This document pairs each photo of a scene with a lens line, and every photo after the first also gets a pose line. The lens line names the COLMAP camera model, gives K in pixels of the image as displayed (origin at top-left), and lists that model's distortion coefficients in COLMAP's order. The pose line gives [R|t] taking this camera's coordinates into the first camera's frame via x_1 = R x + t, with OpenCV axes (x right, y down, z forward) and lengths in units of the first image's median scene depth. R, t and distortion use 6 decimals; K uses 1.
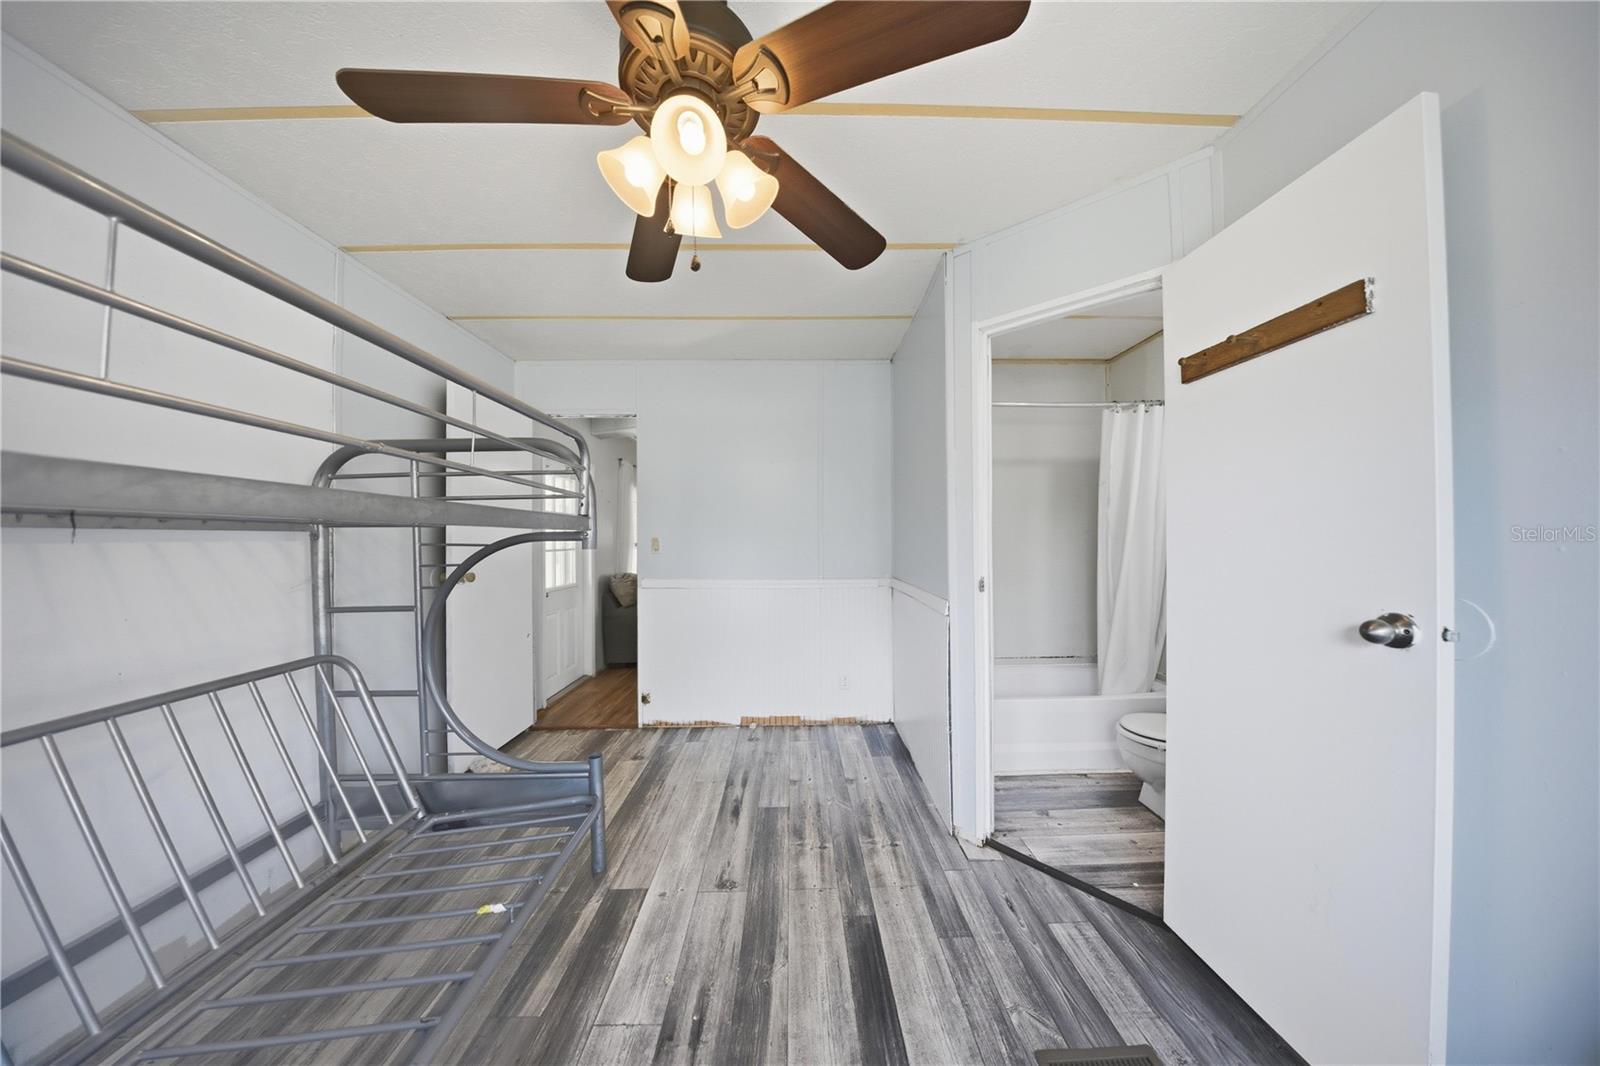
lens RADIAL K [[462.6, 0, 800.0], [0, 462.6, 533.0], [0, 0, 1]] dist [-0.000285, -0.000011]
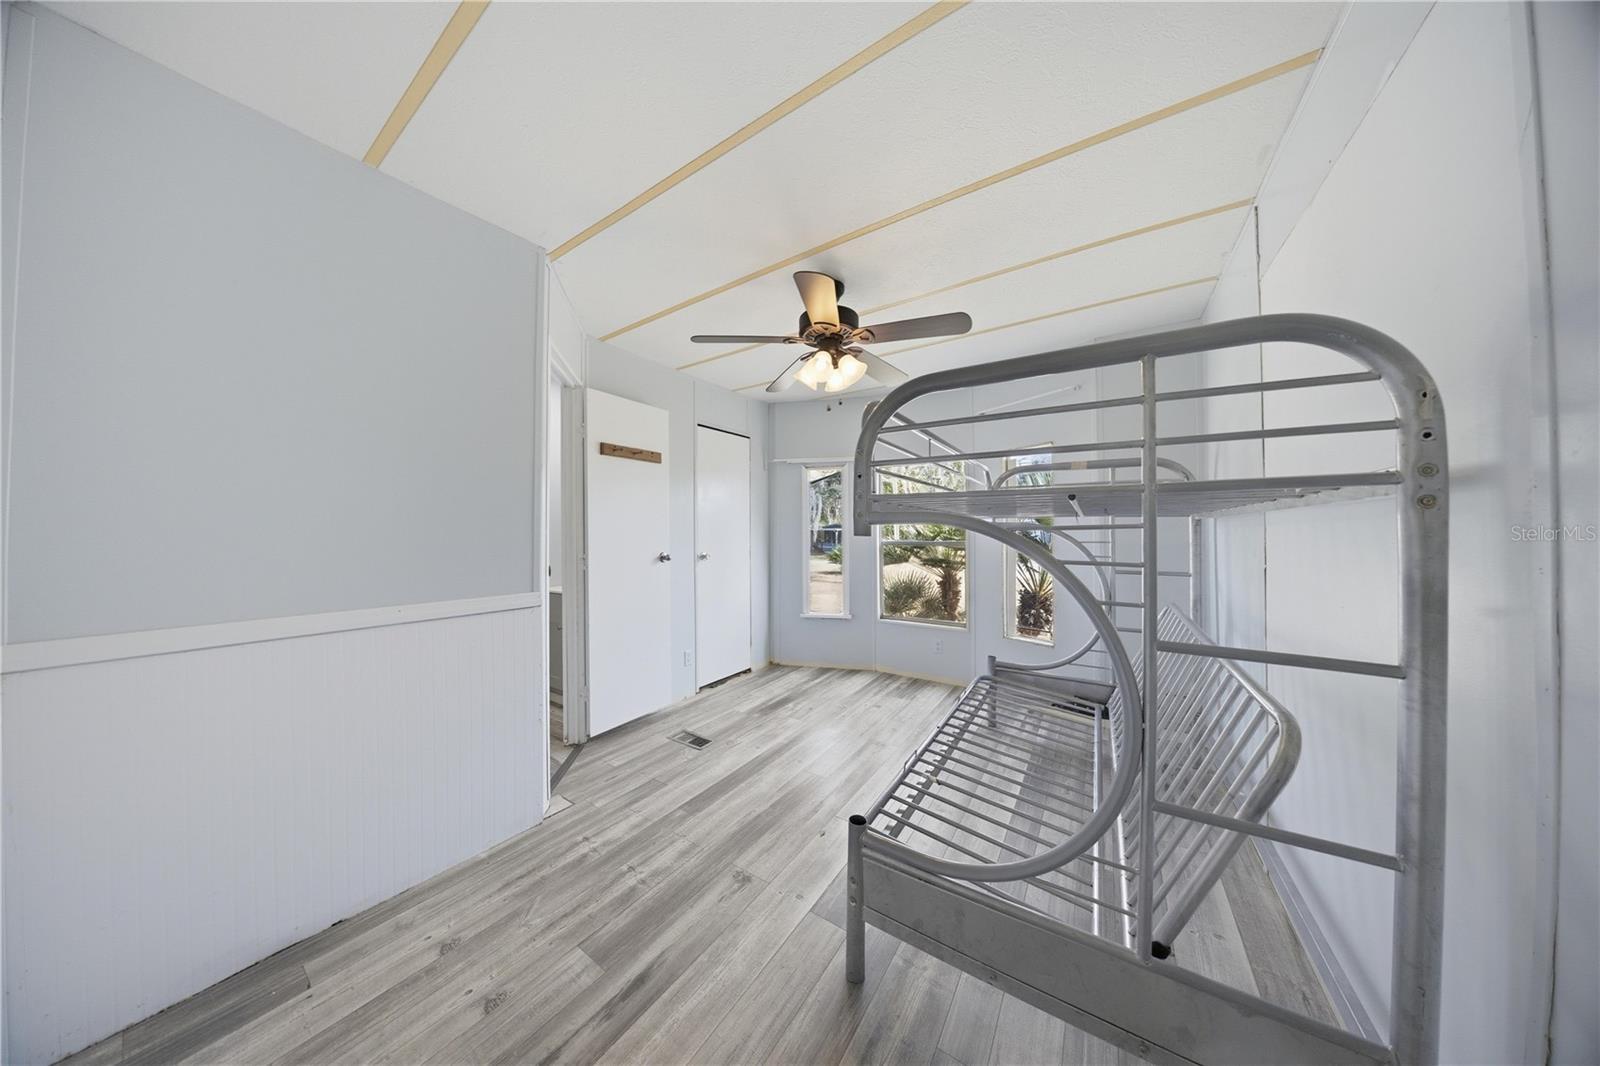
lens RADIAL K [[462.6, 0, 800.0], [0, 462.6, 533.0], [0, 0, 1]] dist [-0.000285, -0.000011]
pose [[-0.818456, 0.011945, 0.574445, -0.757673], [0.001939, 0.999836, -0.018028, 0.043904], [-0.574566, -0.013641, -0.818344, 1.587256]]
